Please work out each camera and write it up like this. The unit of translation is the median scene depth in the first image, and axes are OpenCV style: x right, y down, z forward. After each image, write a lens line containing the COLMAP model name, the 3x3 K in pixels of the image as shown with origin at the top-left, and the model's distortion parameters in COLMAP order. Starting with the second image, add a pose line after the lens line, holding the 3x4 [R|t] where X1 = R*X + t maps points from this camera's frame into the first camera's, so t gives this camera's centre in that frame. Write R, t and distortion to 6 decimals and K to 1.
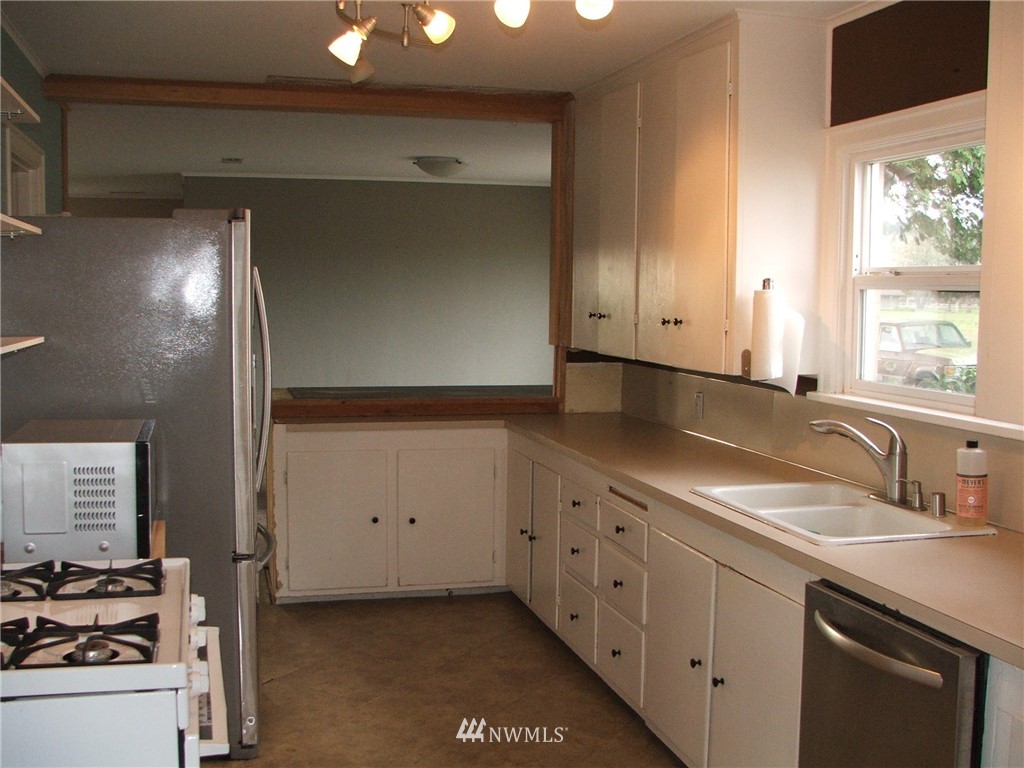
lens RADIAL K [[1124.2, 0, 511.7], [0, 1124.2, 406.4], [0, 0, 1]] dist [-0.222501, 0.357993]
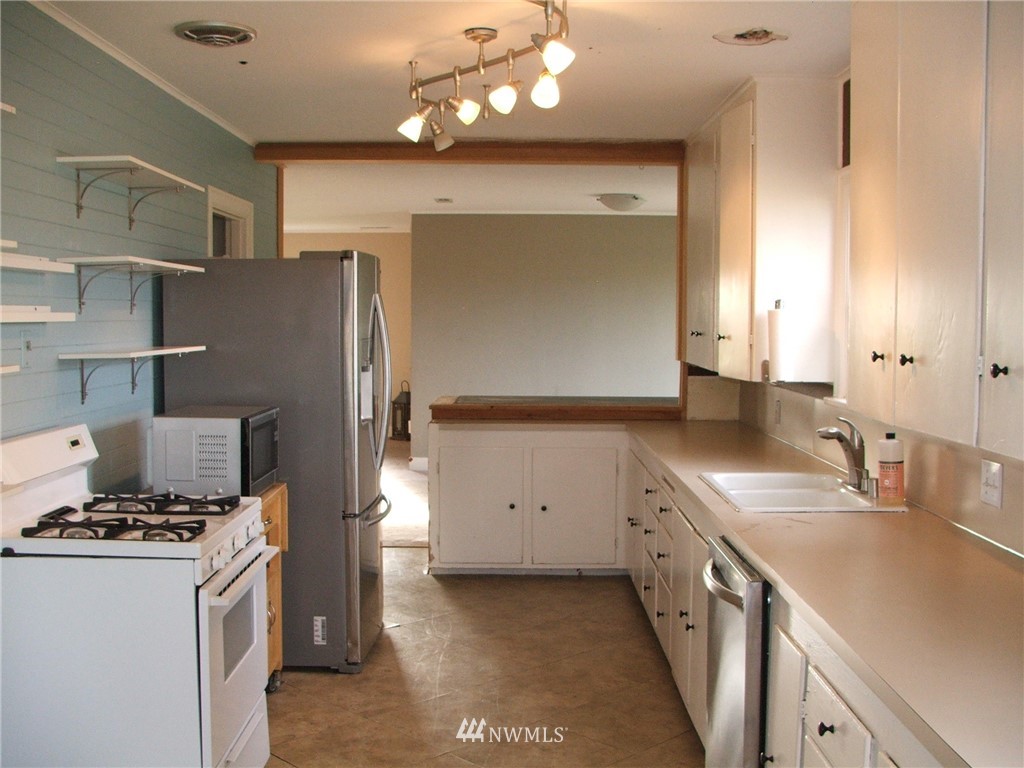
lens RADIAL K [[1124.2, 0, 511.7], [0, 1124.2, 406.4], [0, 0, 1]] dist [-0.222501, 0.357993]
pose [[0.964020, 0.014637, -0.265428, 0.265034], [-0.020560, 0.999598, -0.019548, 0.026727], [0.265035, 0.024301, 0.963933, -0.205075]]
